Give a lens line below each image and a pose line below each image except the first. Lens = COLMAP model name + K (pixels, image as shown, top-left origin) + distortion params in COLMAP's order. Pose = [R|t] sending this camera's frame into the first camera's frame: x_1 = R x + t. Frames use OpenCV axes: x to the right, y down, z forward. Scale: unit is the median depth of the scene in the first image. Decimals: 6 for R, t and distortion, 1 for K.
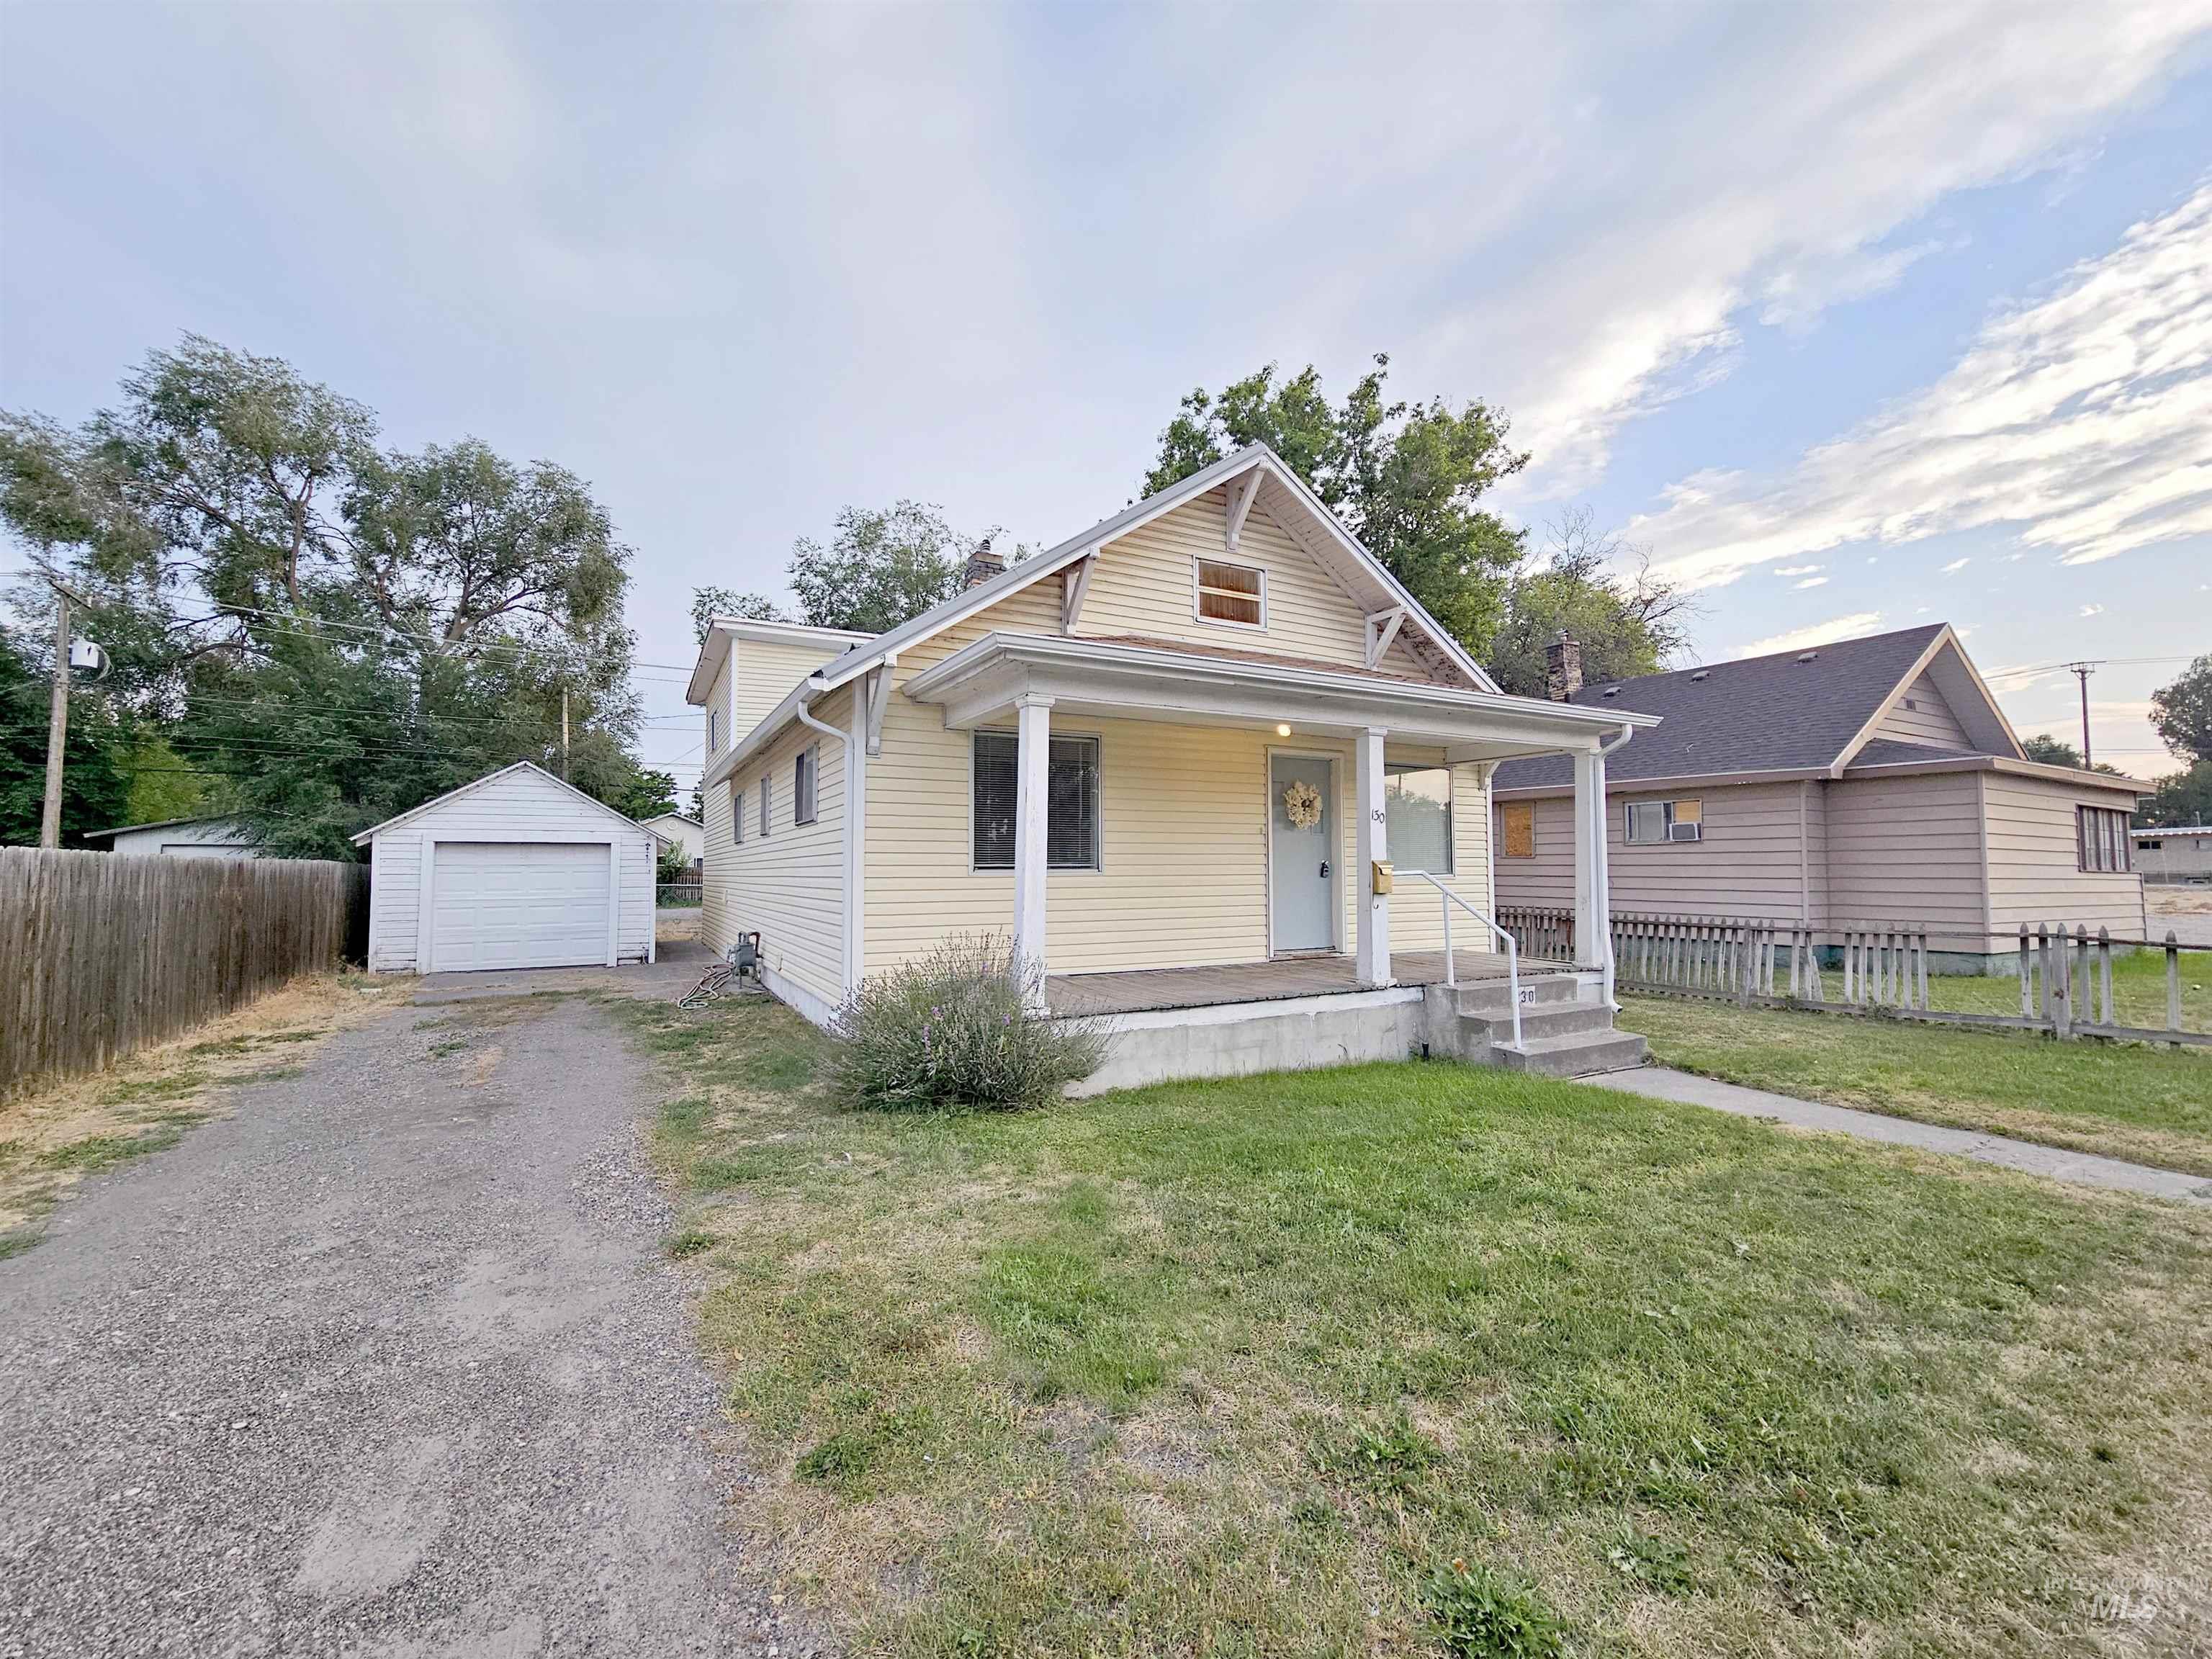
lens RADIAL K [[928.9, 0, 1119.1], [0, 928.9, 826.0], [0, 0, 1]] dist [0.000374, 0.000349]
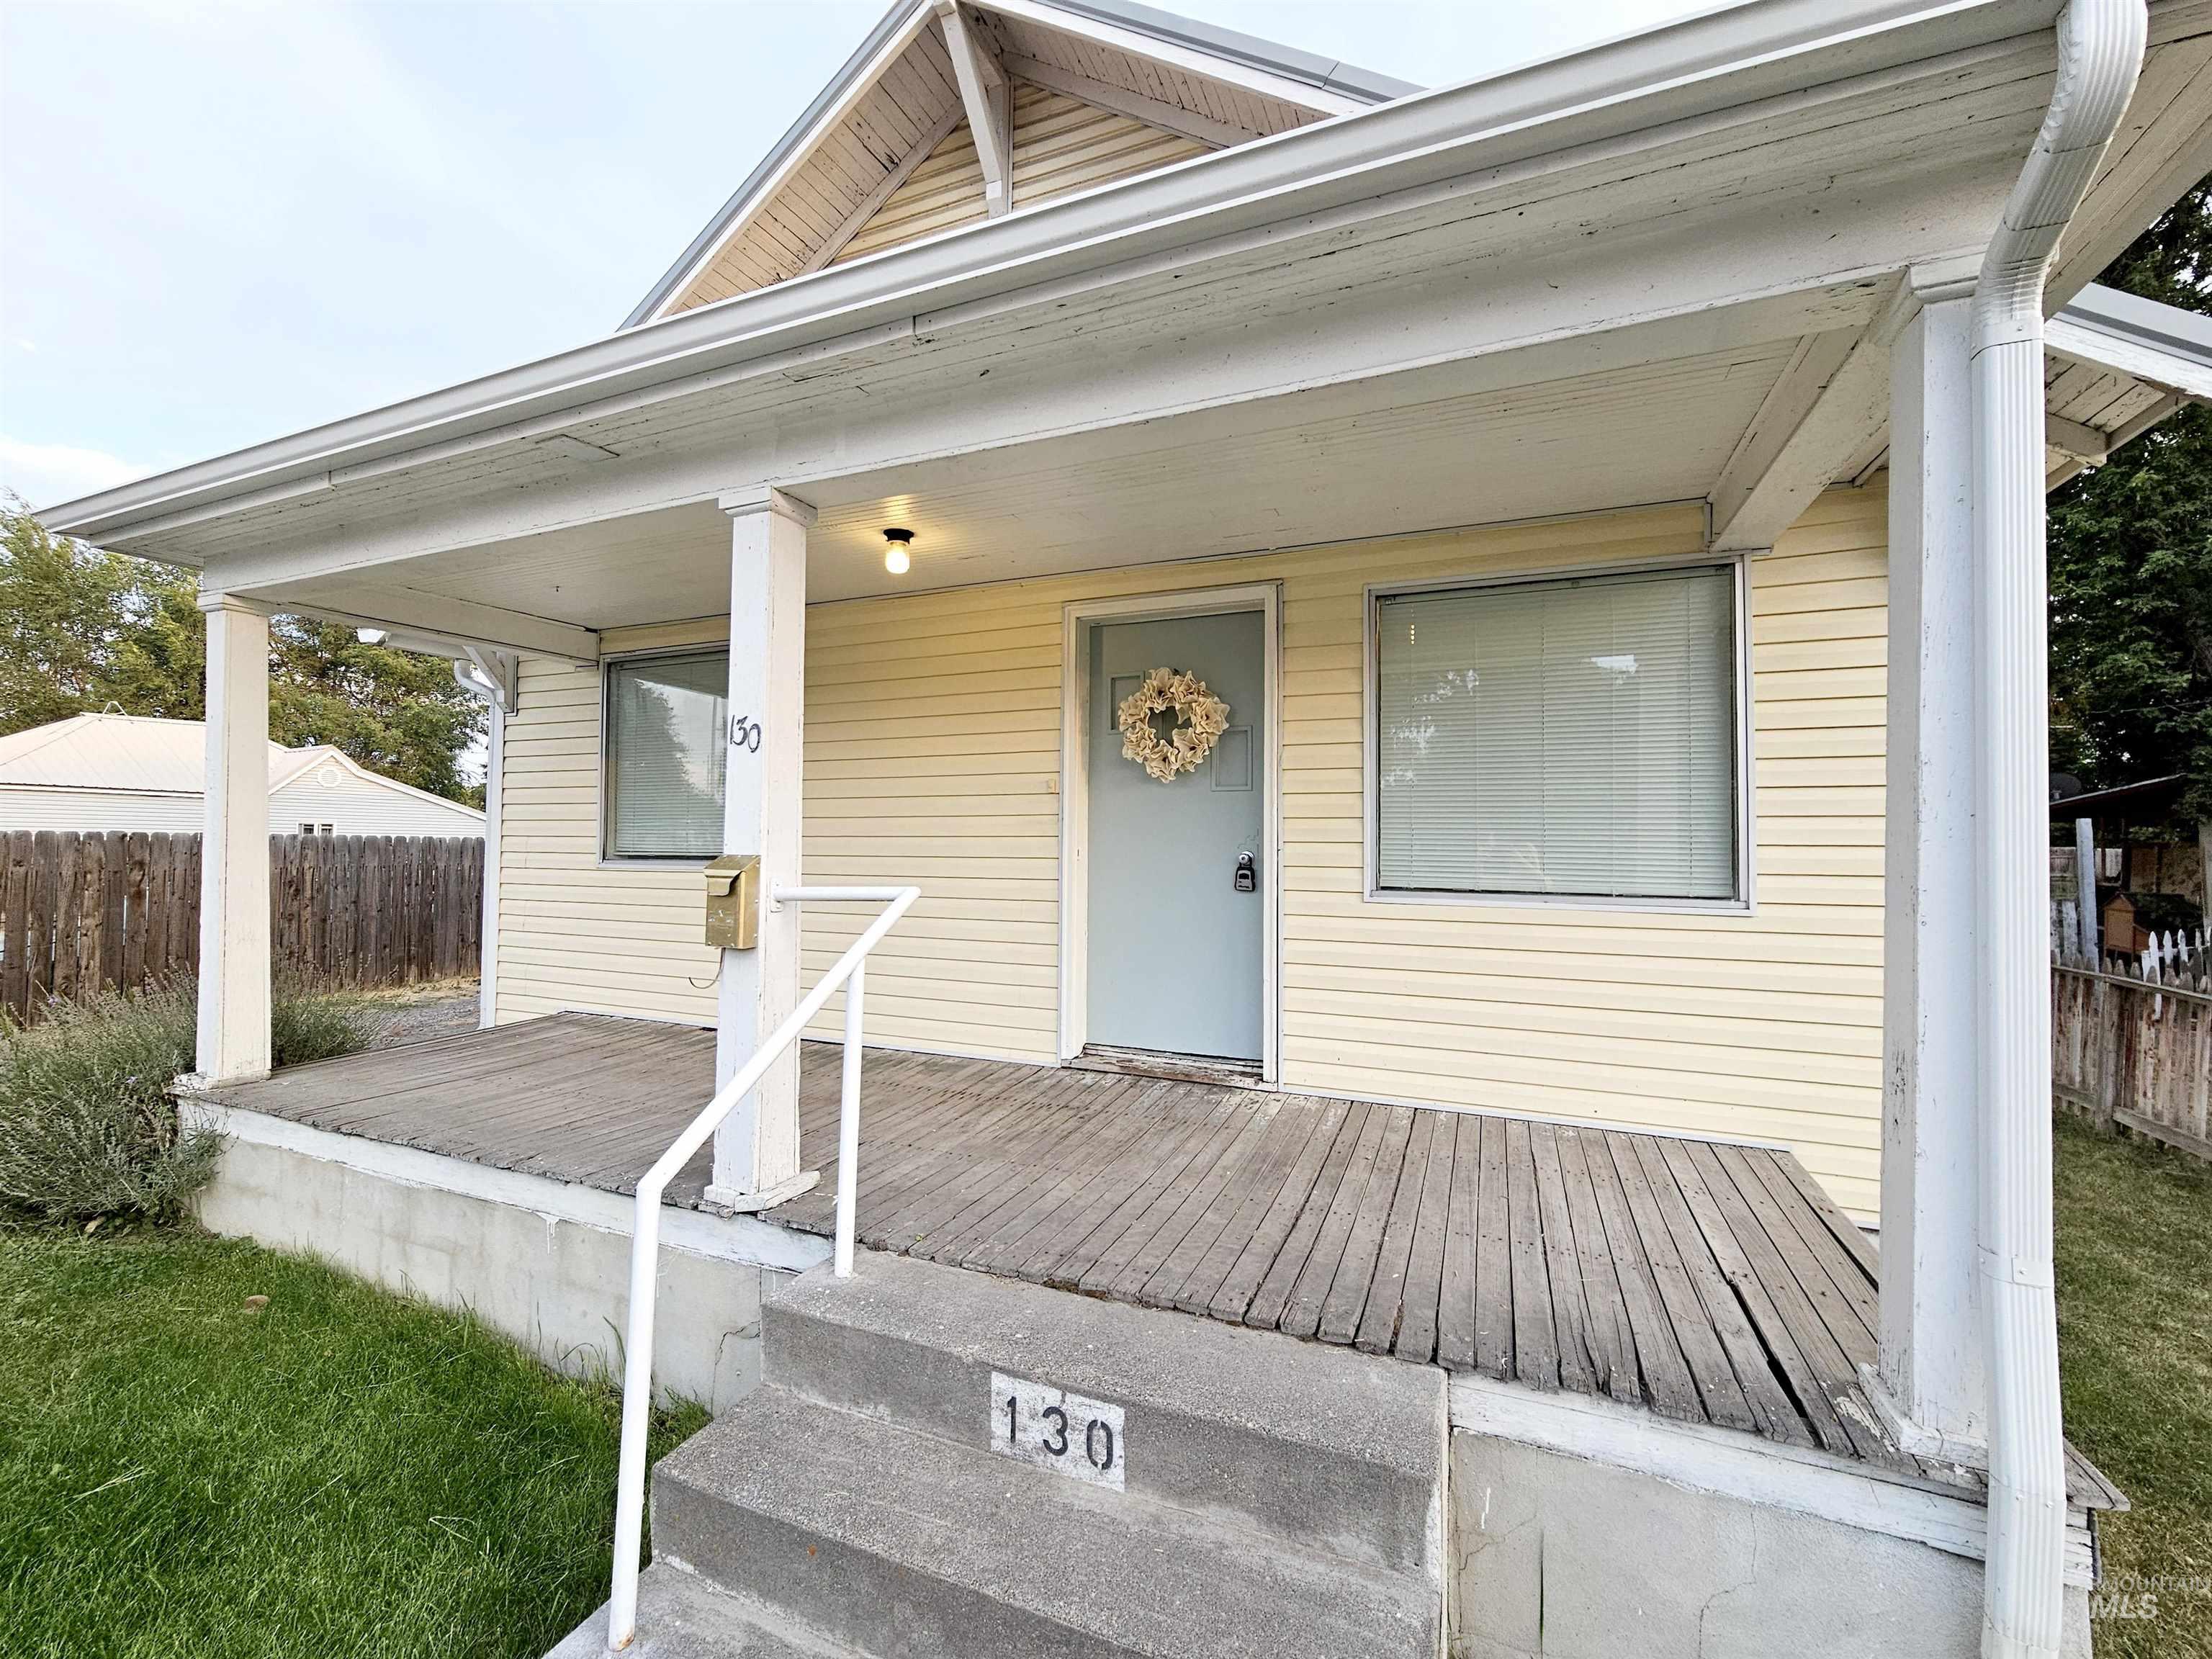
lens RADIAL K [[923.5, 0, 1057.7], [0, 923.5, 810.0], [0, 0, 1]] dist [0.000592, -0.000033]
pose [[0.606830, -0.023042, -0.794497, 0.534893], [0.026846, 0.999604, -0.008485, 0.021337], [0.794378, -0.016180, 0.607208, 0.730746]]
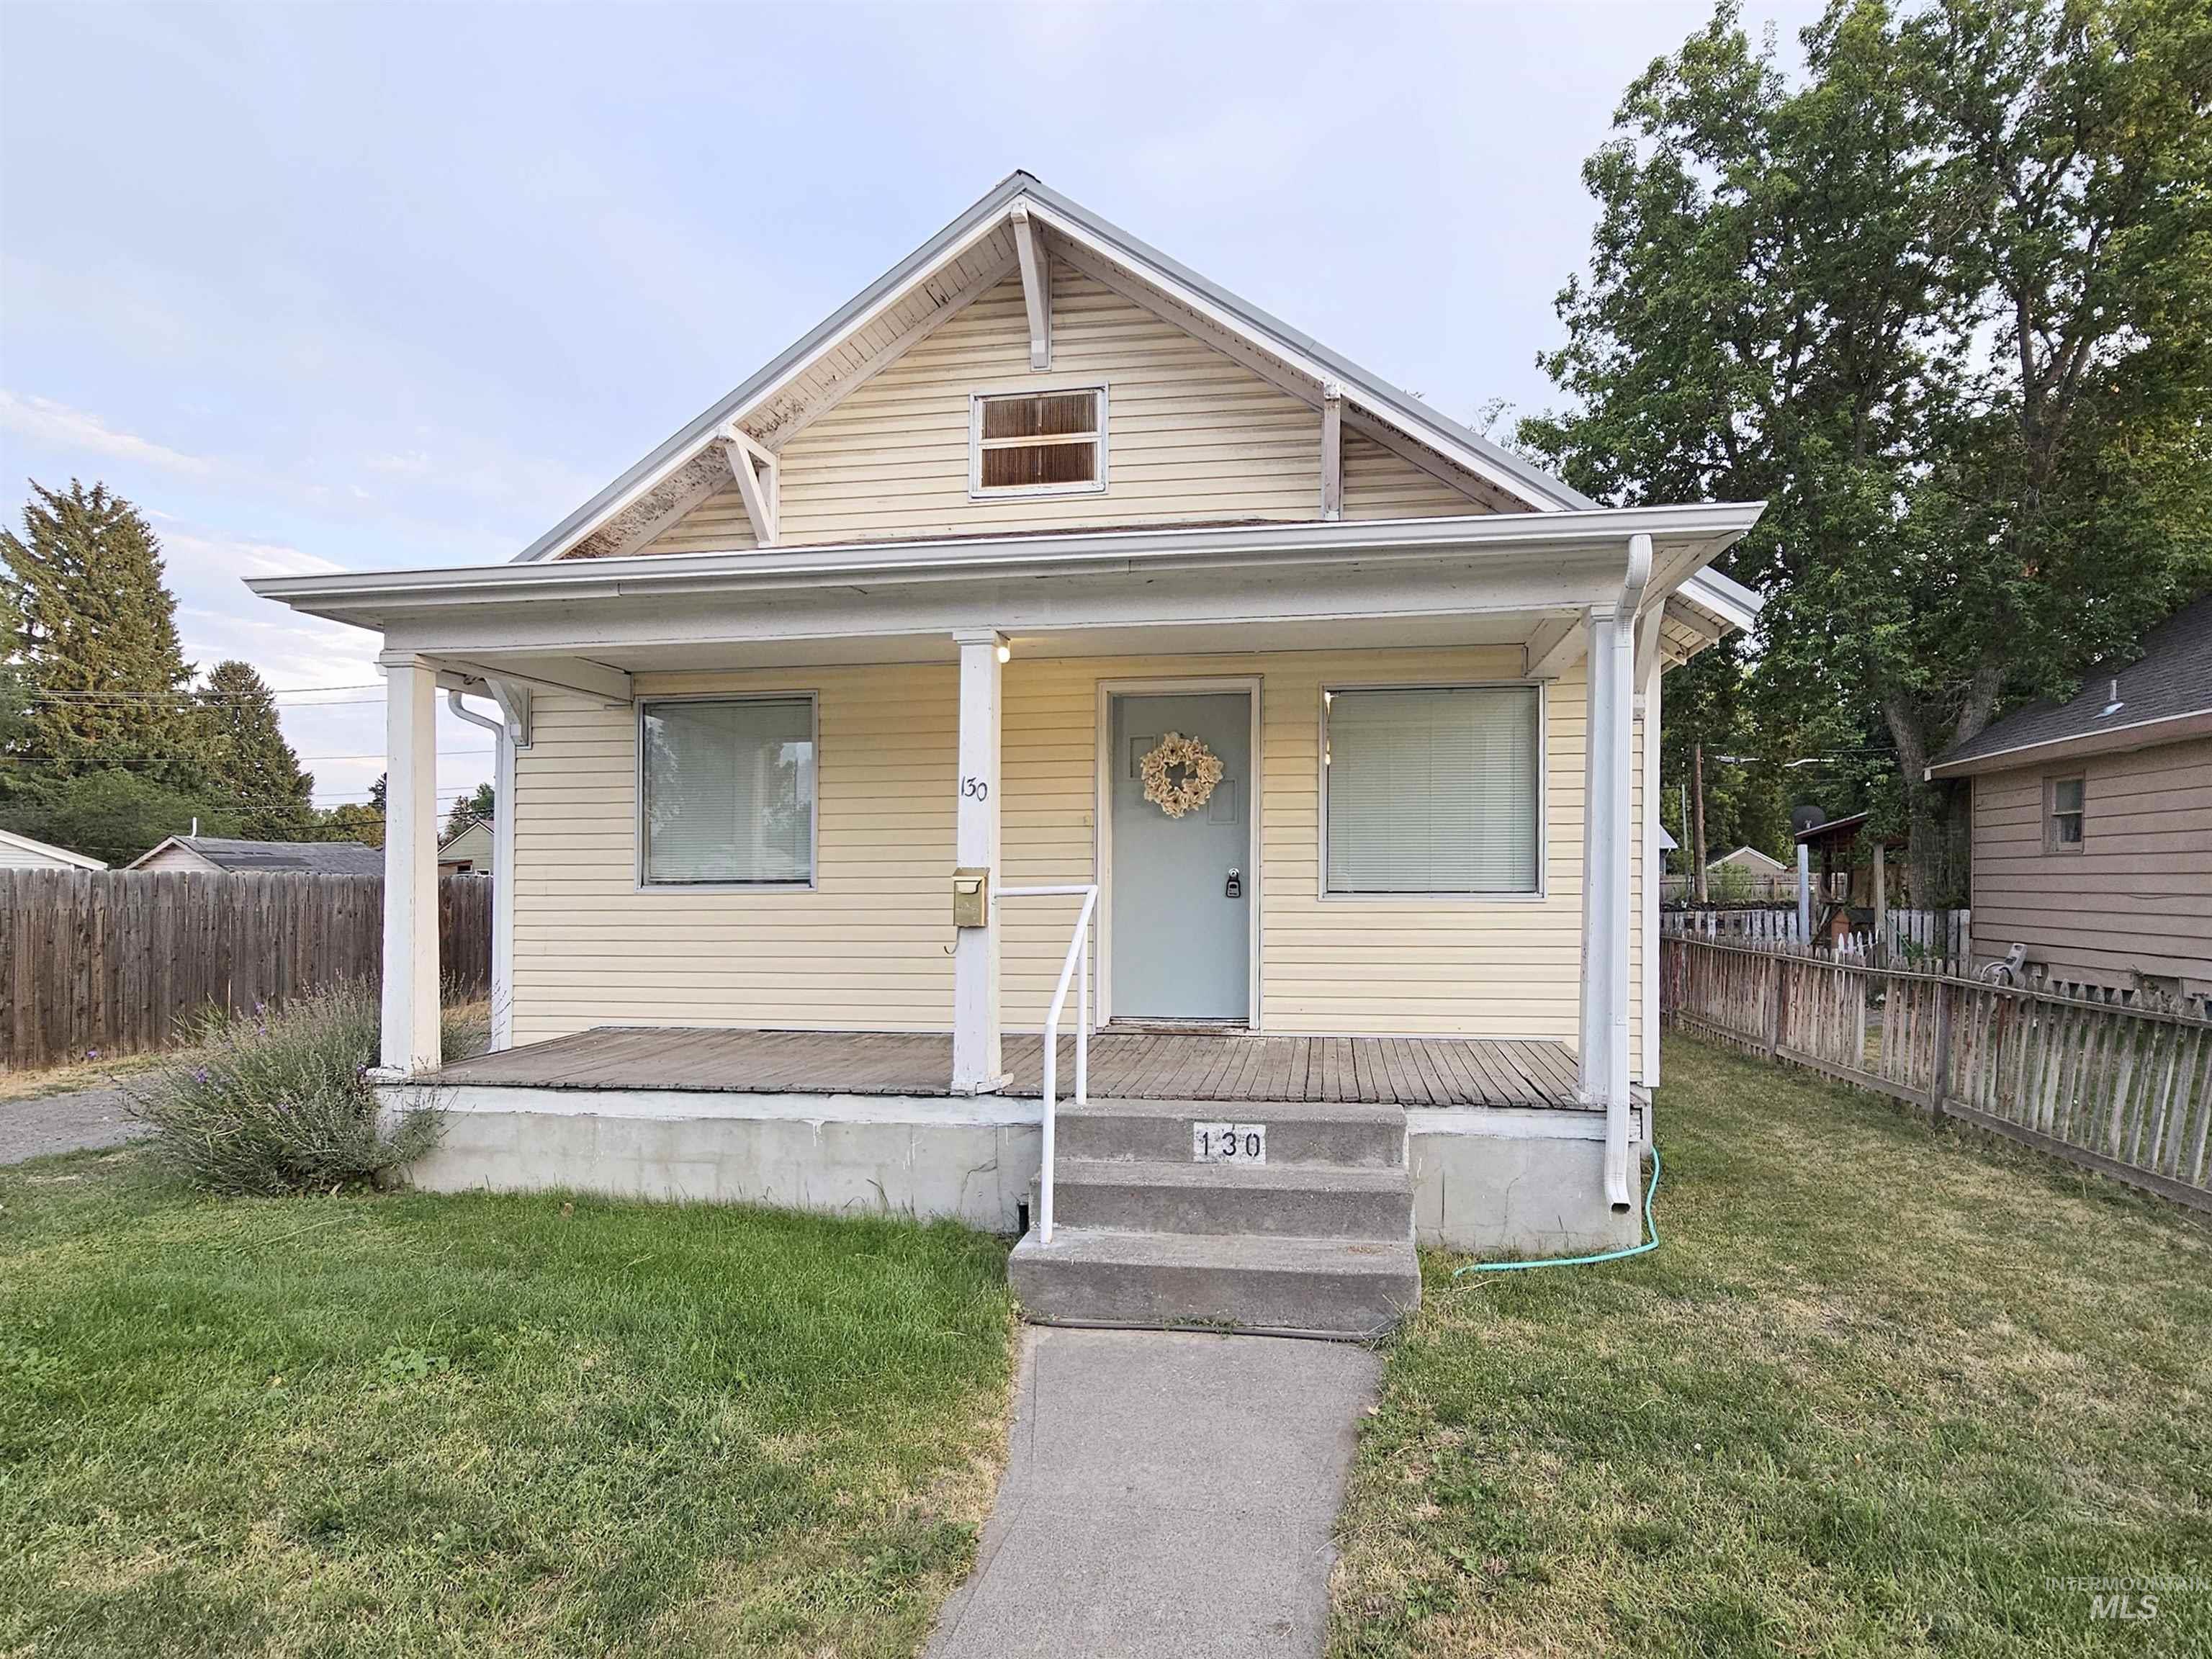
lens RADIAL K [[1152.2, 0, 1135.9], [0, 1152.2, 883.1], [0, 0, 1]] dist [0.000236, 0.000177]
pose [[0.795561, -0.001711, -0.605871, 0.649218], [0.030020, 0.998879, 0.036598, 0.019653], [0.605129, -0.047304, 0.794721, 0.421570]]
